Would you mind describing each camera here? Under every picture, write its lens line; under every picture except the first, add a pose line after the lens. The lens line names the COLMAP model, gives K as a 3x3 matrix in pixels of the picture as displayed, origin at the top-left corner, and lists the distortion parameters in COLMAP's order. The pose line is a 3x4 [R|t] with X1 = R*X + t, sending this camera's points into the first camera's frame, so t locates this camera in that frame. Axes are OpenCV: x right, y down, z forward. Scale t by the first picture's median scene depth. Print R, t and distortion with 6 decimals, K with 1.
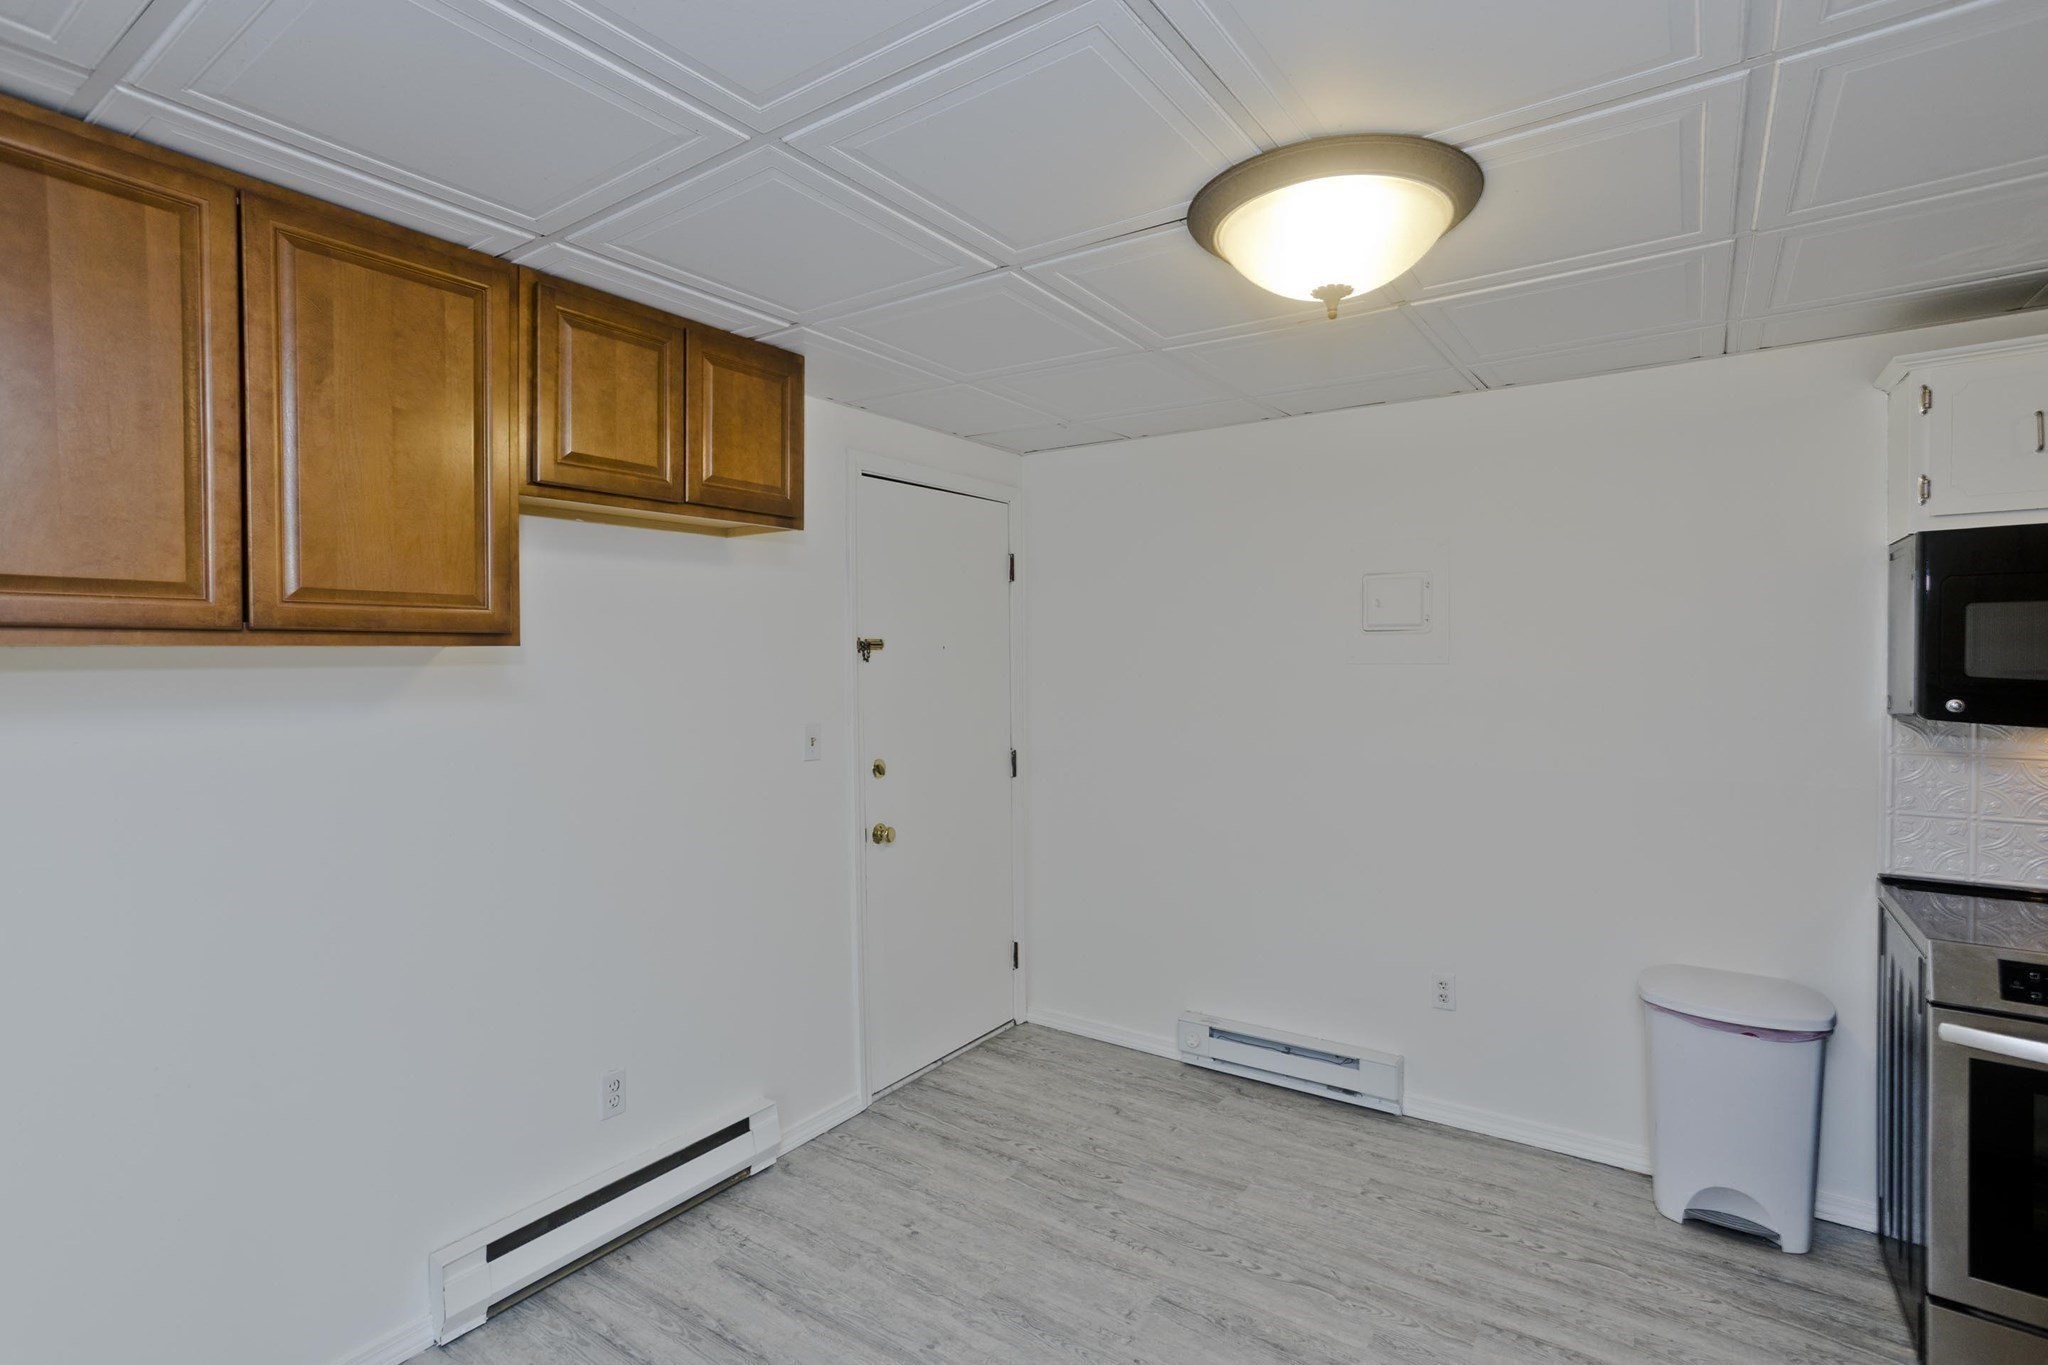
lens RADIAL K [[973.3, 0, 1027.4], [0, 973.3, 682.7], [0, 0, 1]] dist [-0.033095, 0.015438]
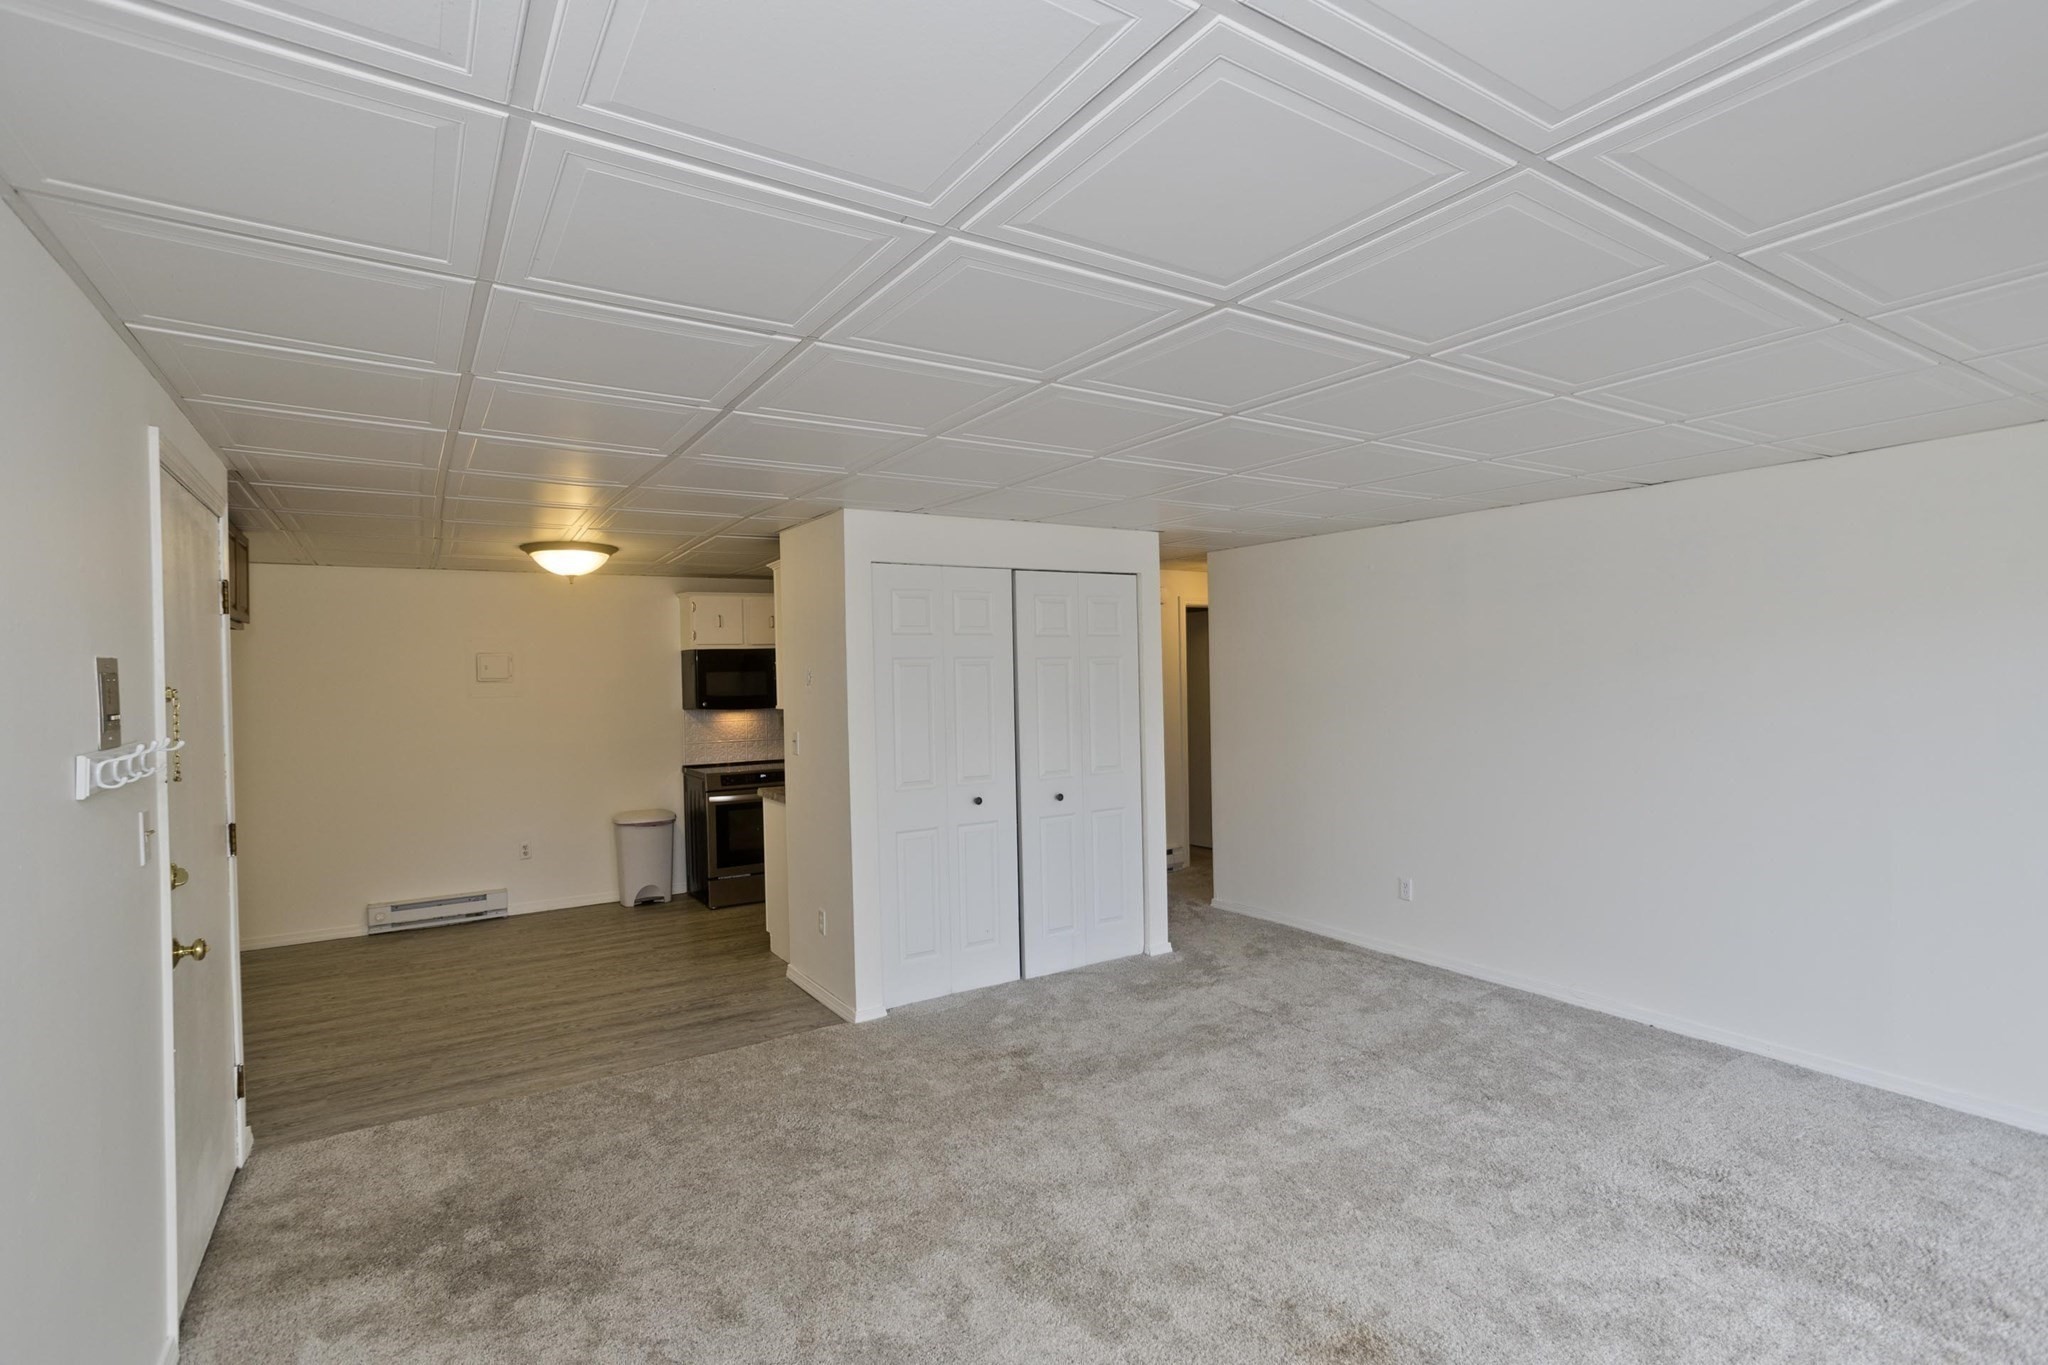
lens RADIAL K [[973.3, 0, 1021.8], [0, 973.3, 688.4], [0, 0, 1]] dist [-0.033095, 0.015438]
pose [[0.378152, -0.009201, 0.925698, -1.250152], [0.049540, 0.998719, -0.010310, 0.043811], [-0.924417, 0.049758, 0.378124, -0.929431]]
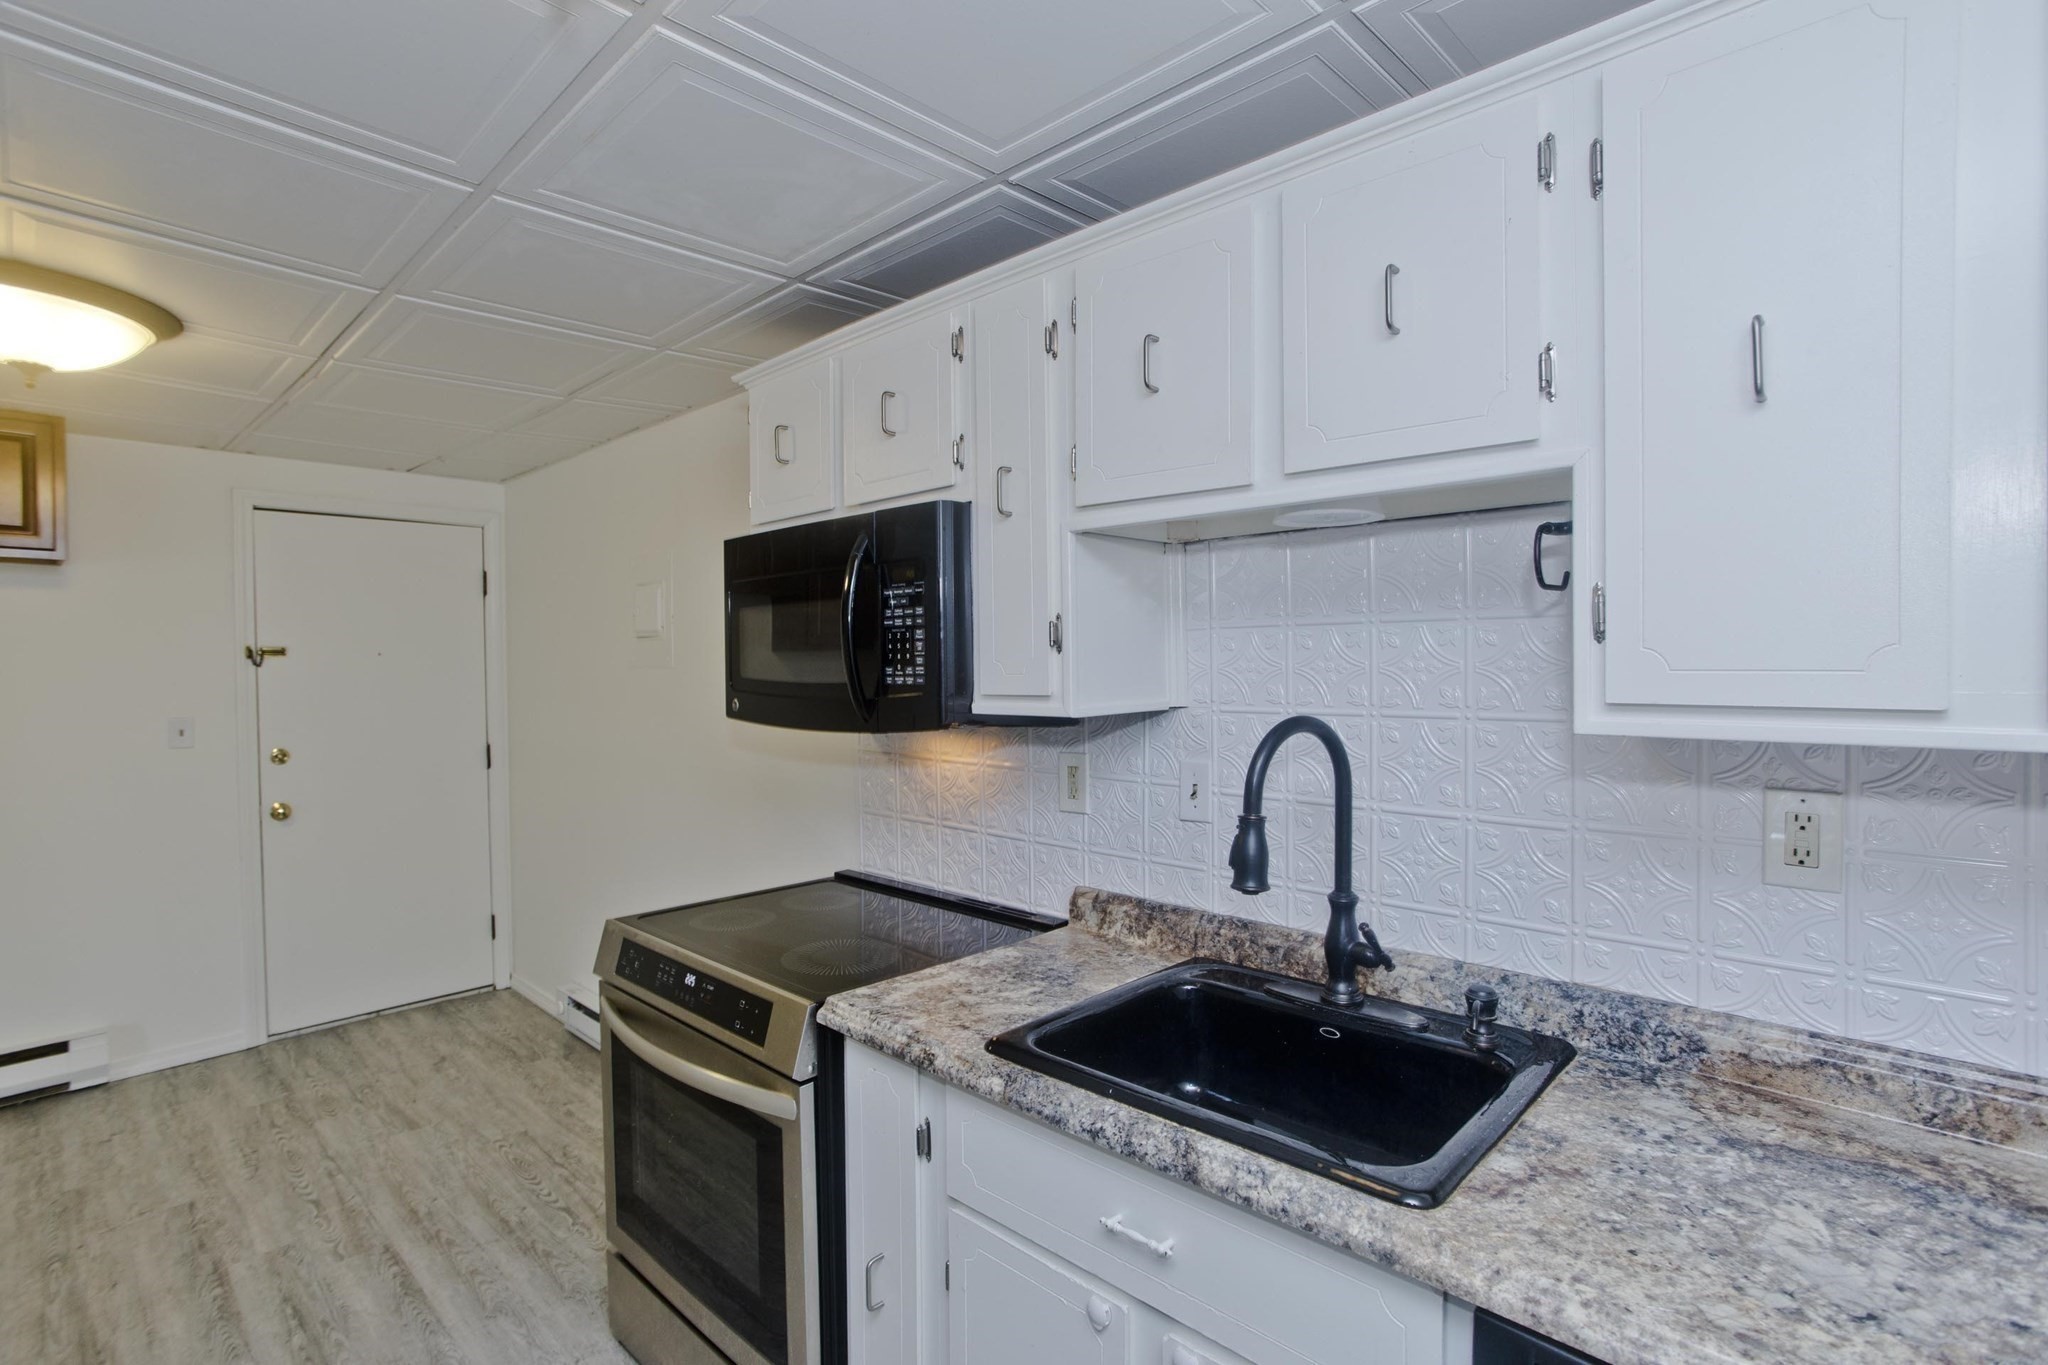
lens RADIAL K [[973.3, 0, 1024.3], [0, 973.3, 679.7], [0, 0, 1]] dist [-0.033095, 0.015438]
pose [[0.987917, -0.003044, -0.154953, 1.100559], [0.002404, 0.999988, -0.004314, 0.001508], [0.154964, 0.003890, 0.987912, -0.008312]]
